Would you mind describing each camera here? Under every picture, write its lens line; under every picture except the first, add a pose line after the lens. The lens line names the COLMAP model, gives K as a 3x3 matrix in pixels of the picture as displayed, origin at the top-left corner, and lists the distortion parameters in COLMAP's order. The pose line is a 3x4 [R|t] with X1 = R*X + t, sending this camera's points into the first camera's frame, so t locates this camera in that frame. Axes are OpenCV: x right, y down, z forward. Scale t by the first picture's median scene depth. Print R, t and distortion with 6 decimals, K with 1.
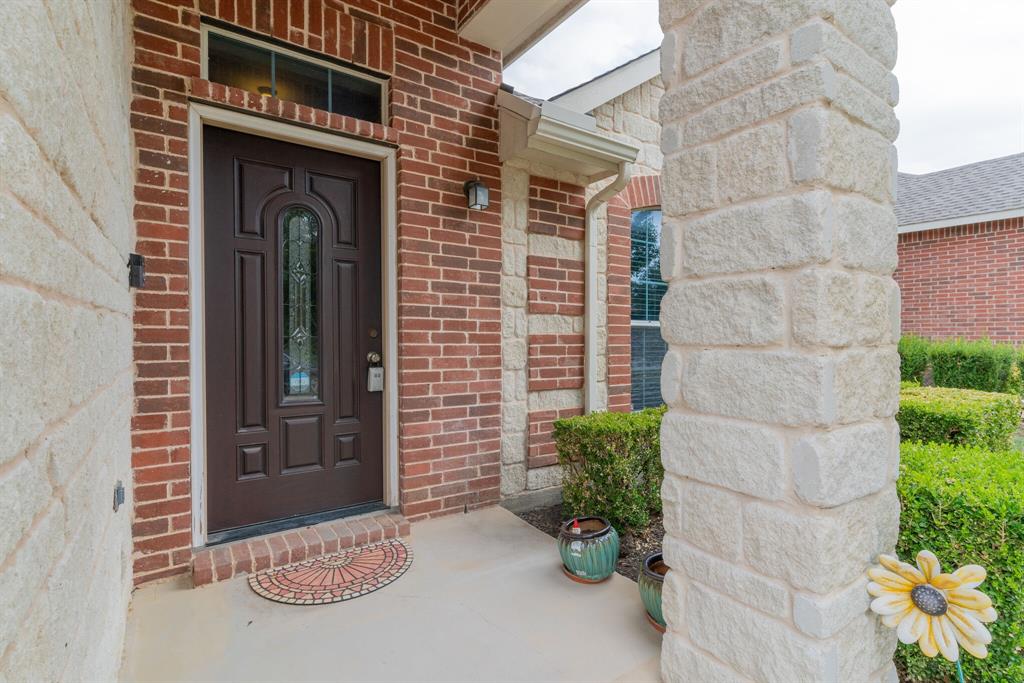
lens RADIAL K [[491.4, 0, 513.5], [0, 491.4, 349.9], [0, 0, 1]] dist [0.011872, 0.000426]
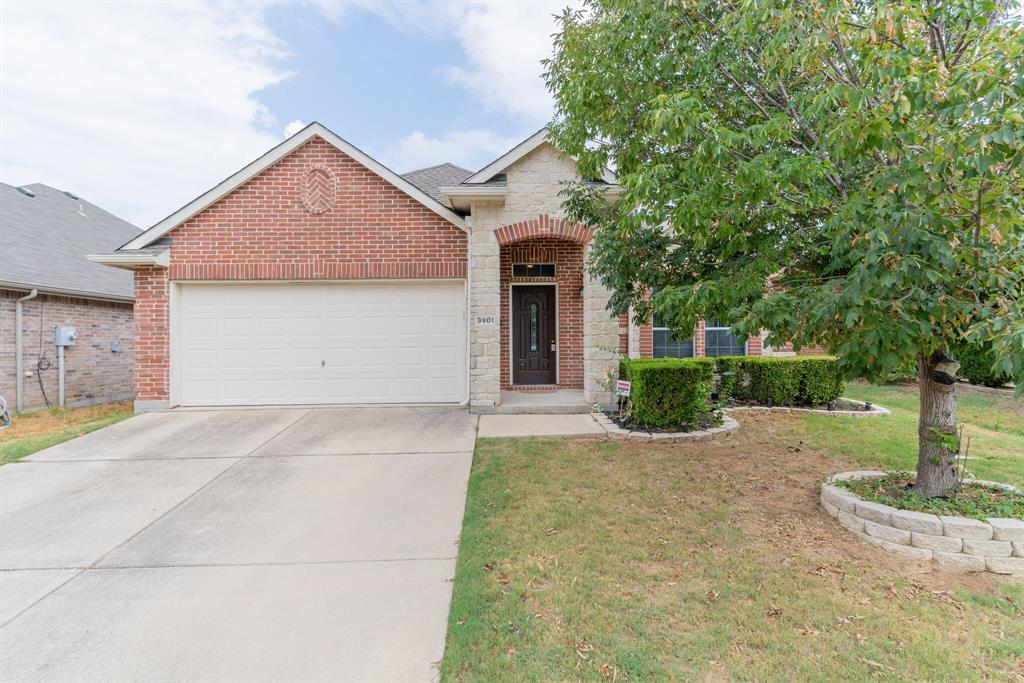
lens RADIAL K [[491.4, 0, 511.6], [0, 491.4, 339.6], [0, 0, 1]] dist [0.011872, 0.000426]
pose [[0.838590, -0.003446, -0.544752, 1.507478], [-0.003458, 0.999926, -0.011648, 0.049237], [0.544752, 0.011652, 0.838517, -2.299681]]
